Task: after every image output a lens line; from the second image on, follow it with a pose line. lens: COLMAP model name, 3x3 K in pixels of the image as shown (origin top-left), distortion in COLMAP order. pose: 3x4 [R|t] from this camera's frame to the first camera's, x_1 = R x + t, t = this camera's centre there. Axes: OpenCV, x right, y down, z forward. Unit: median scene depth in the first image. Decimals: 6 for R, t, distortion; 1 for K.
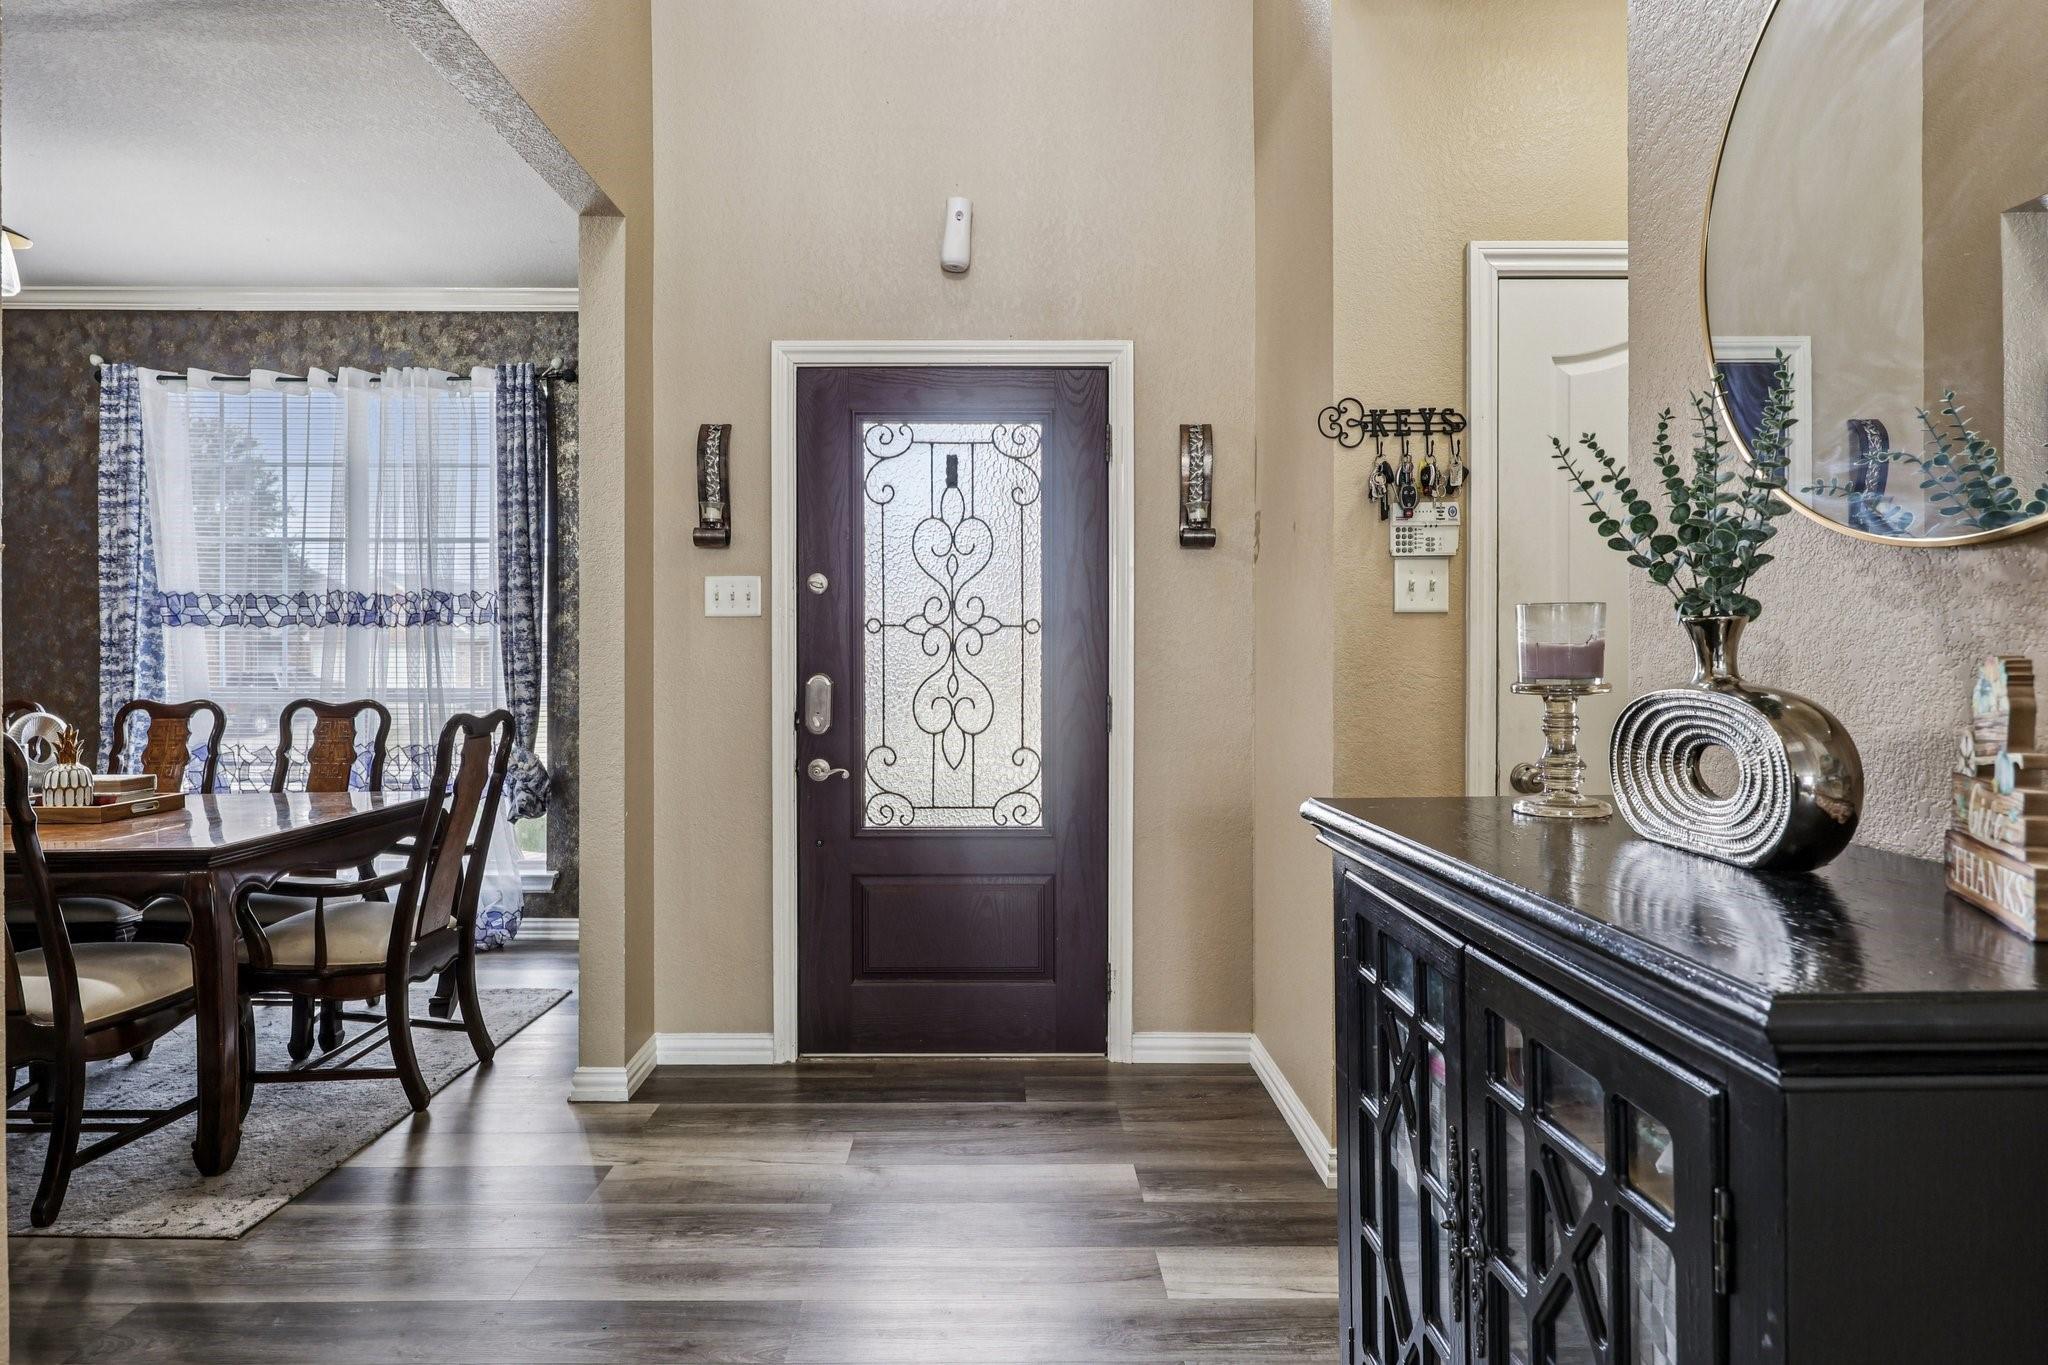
lens RADIAL K [[1148.3, 0, 1020.8], [0, 1148.3, 662.7], [0, 0, 1]] dist [0.002949, 0.000470]
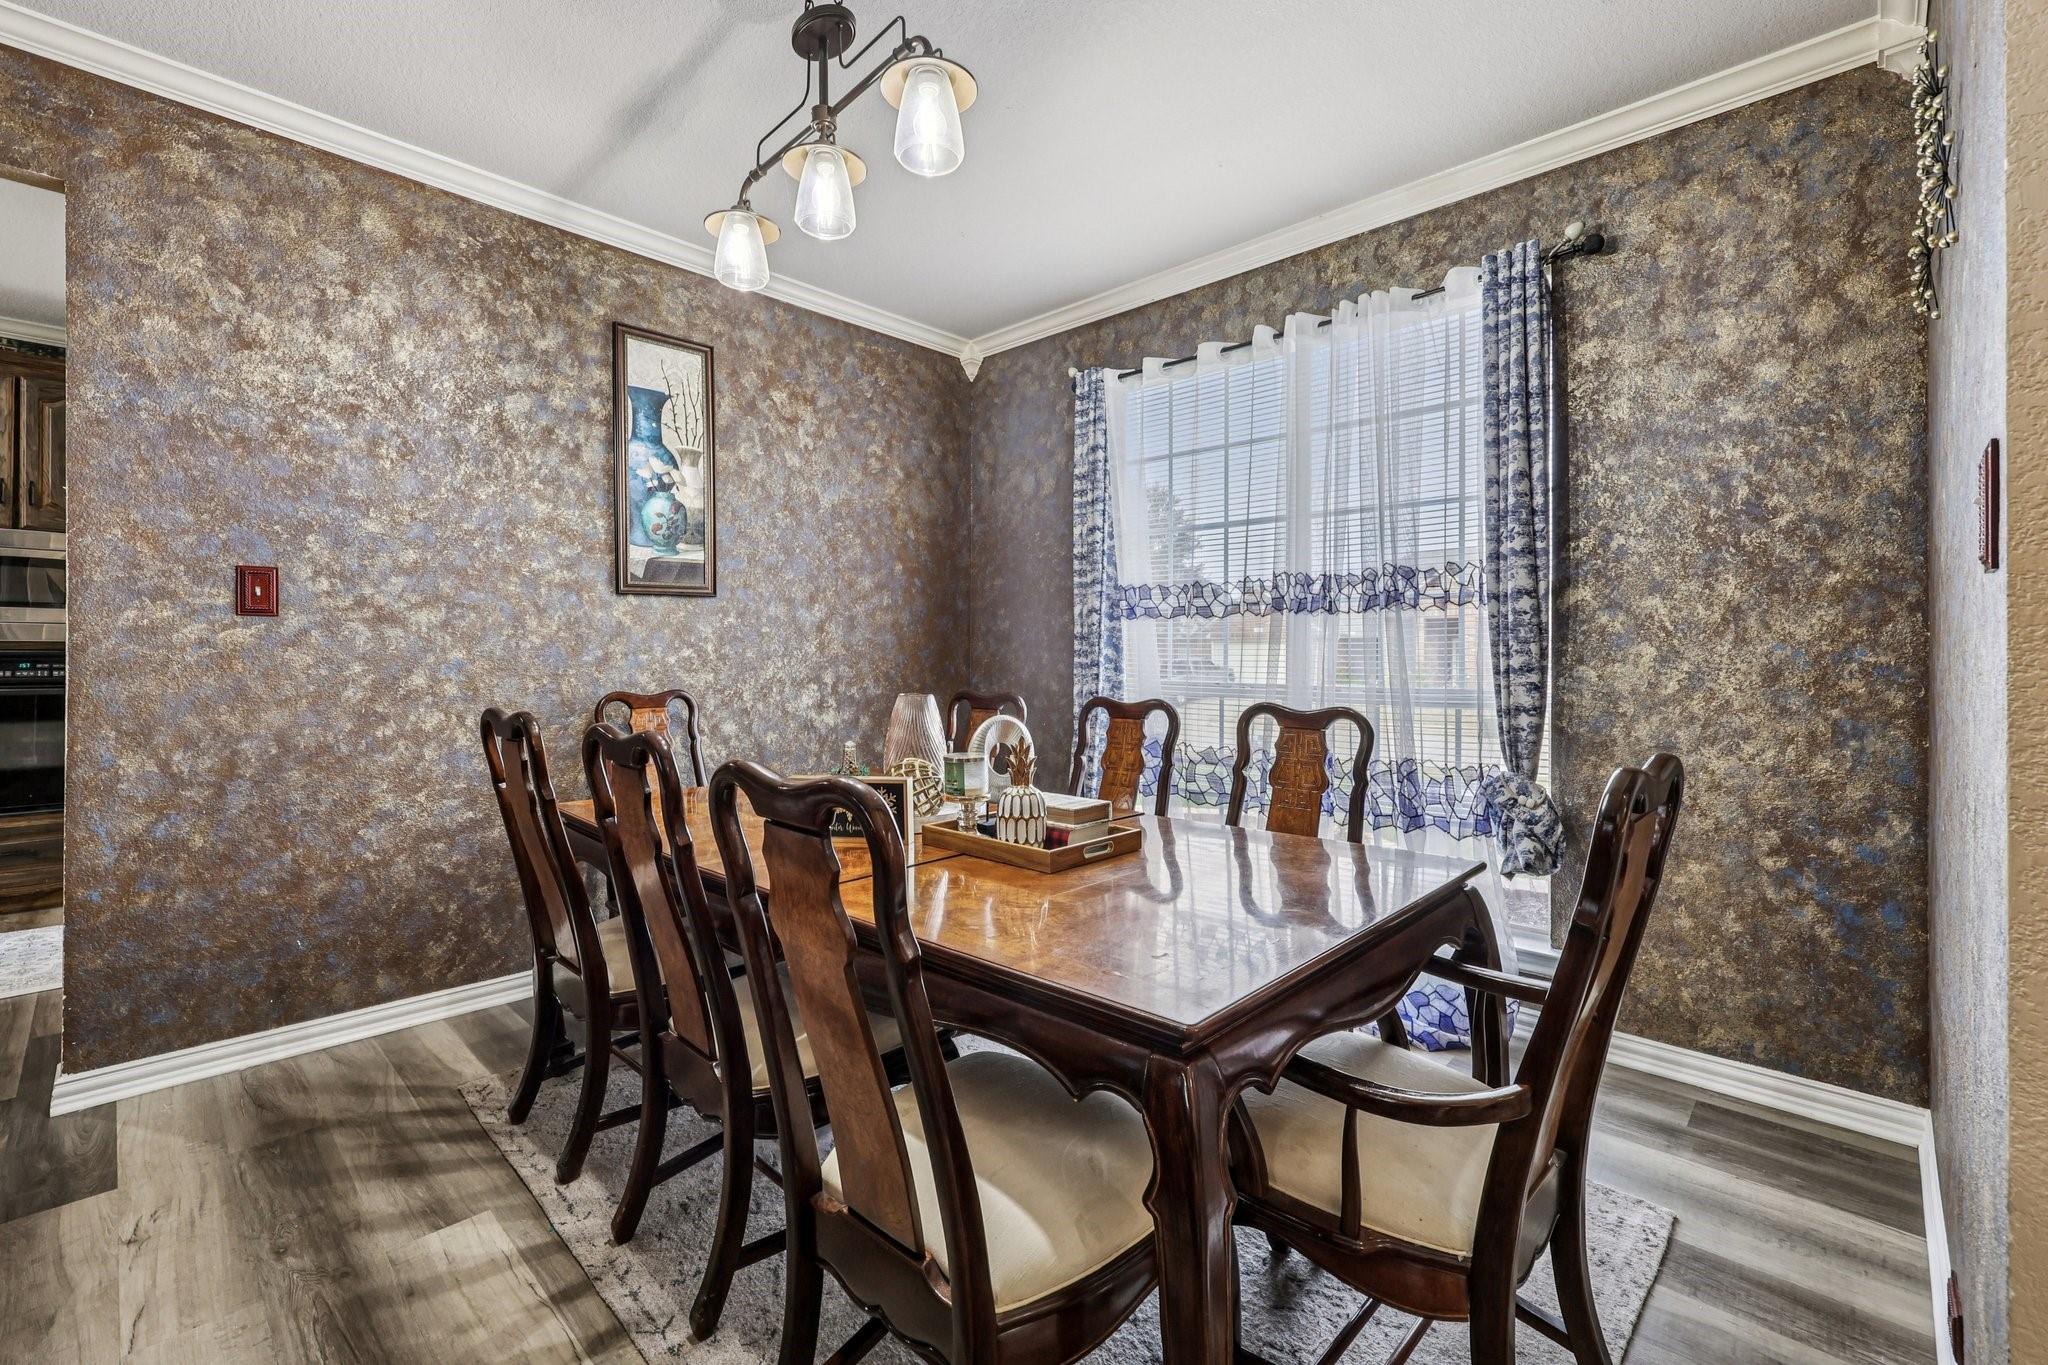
lens RADIAL K [[844.9, 0, 1023.5], [0, 844.9, 664.5], [0, 0, 1]] dist [0.000809, 0.000146]
pose [[0.725145, 0.009505, -0.688531, -0.295434], [-0.002177, 0.999931, 0.011511, -0.000769], [0.688593, -0.006848, 0.725116, 0.399992]]
